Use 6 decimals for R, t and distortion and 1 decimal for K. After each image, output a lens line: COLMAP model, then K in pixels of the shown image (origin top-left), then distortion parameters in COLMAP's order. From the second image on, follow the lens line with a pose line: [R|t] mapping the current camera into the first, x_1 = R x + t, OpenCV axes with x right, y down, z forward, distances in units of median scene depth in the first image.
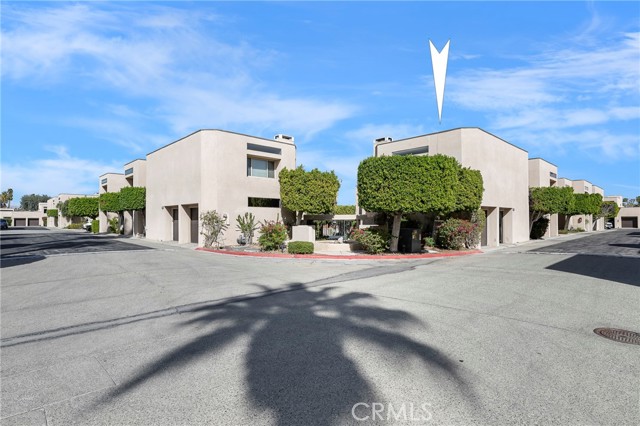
lens RADIAL K [[329.8, 0, 320.0], [0, 329.8, 213.0], [0, 0, 1]] dist [-0.002283, -0.000448]
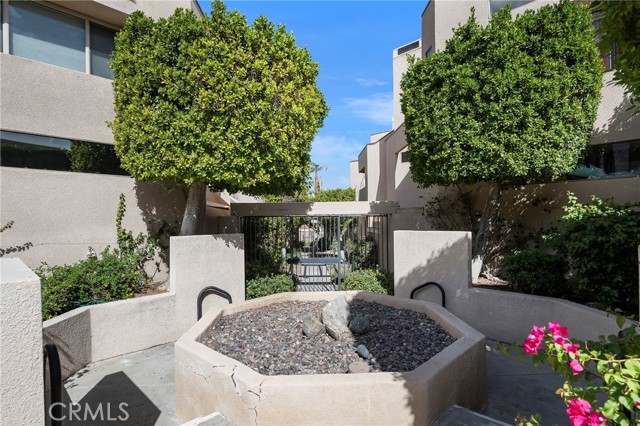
lens RADIAL K [[329.8, 0, 320.0], [0, 329.8, 213.0], [0, 0, 1]] dist [-0.002283, -0.000448]
pose [[0.998781, -0.007891, 0.048730, 0.039035], [0.007751, 0.999965, 0.003066, 0.018800], [-0.048752, -0.002684, 0.998807, 0.708739]]
